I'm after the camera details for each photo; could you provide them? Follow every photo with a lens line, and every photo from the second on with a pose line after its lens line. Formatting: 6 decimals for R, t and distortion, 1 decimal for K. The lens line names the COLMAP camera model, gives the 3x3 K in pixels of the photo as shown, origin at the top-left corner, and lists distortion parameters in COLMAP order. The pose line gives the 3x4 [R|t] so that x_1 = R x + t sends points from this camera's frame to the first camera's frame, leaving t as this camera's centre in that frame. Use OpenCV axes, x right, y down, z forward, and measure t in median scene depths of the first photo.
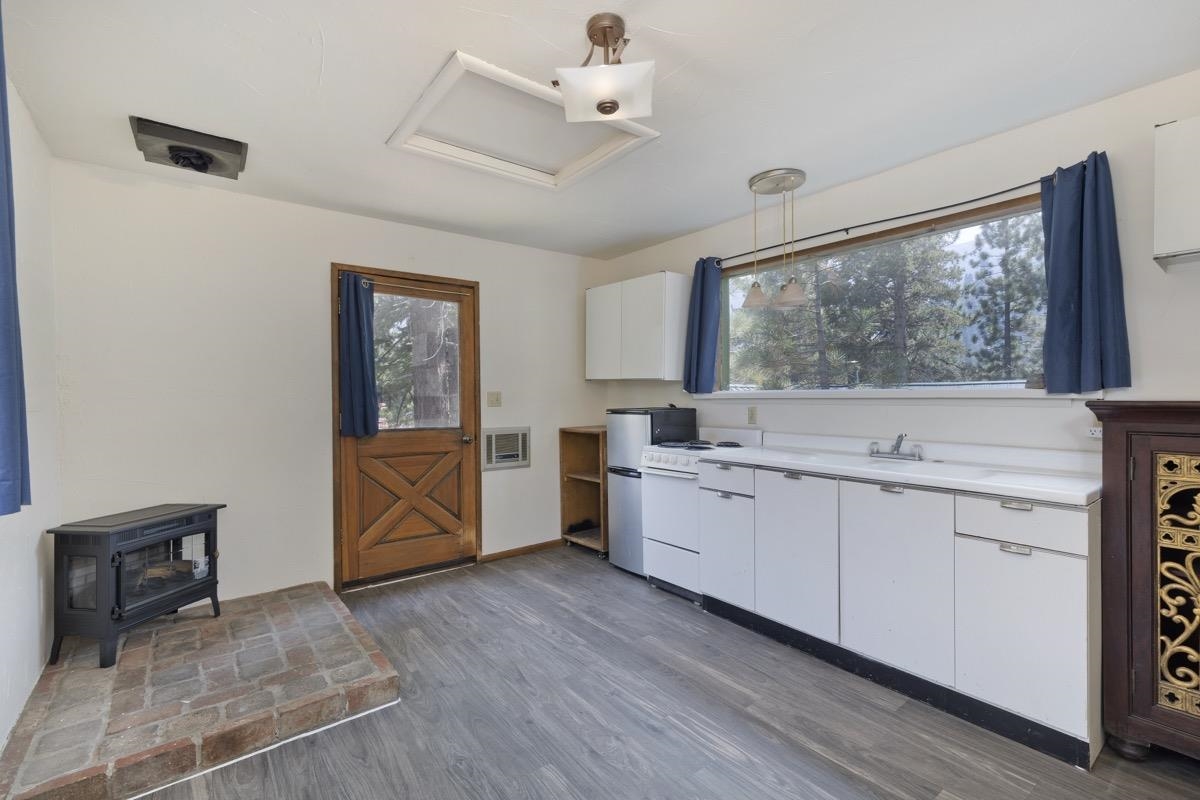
lens RADIAL K [[530.8, 0, 604.9], [0, 530.8, 400.3], [0, 0, 1]] dist [0.007061, -0.000101]
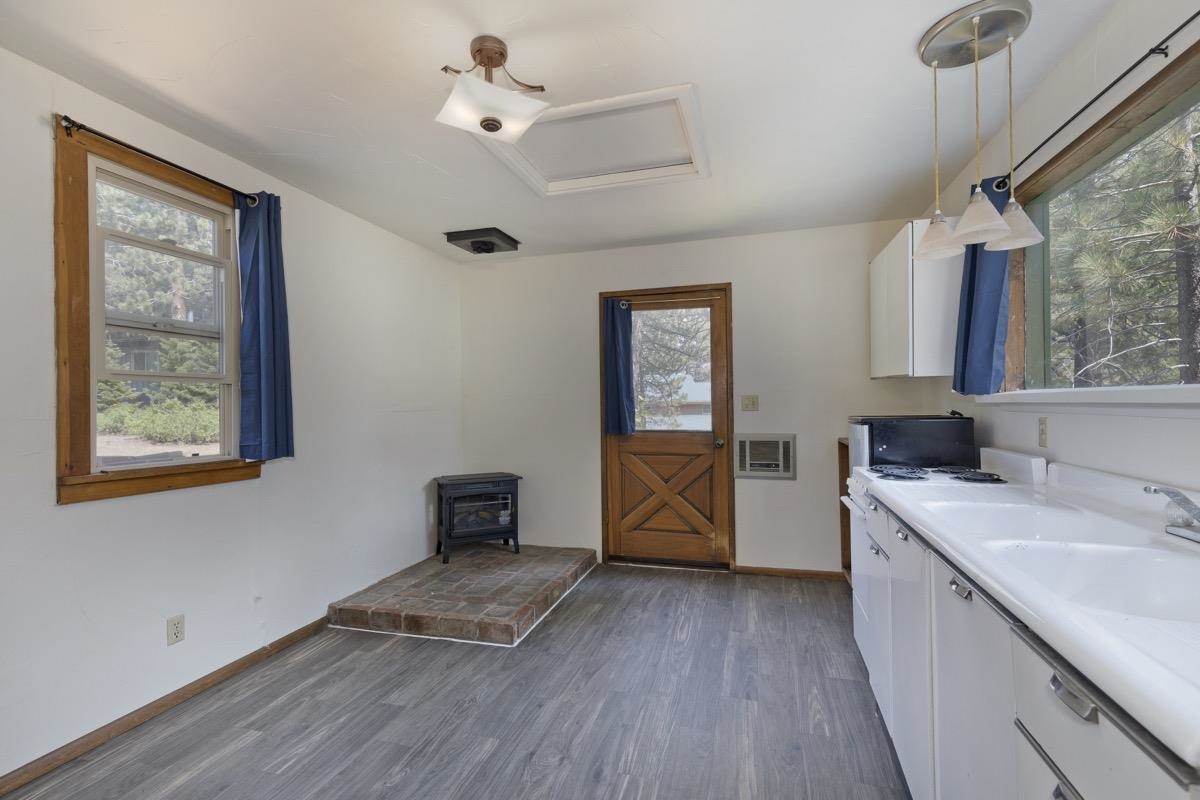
lens RADIAL K [[530.8, 0, 604.9], [0, 530.8, 400.3], [0, 0, 1]] dist [0.007061, -0.000101]
pose [[0.592854, -0.003898, -0.805301, 0.503481], [0.000966, 0.999991, -0.004129, -0.004372], [0.805309, 0.001670, 0.592852, 0.293558]]
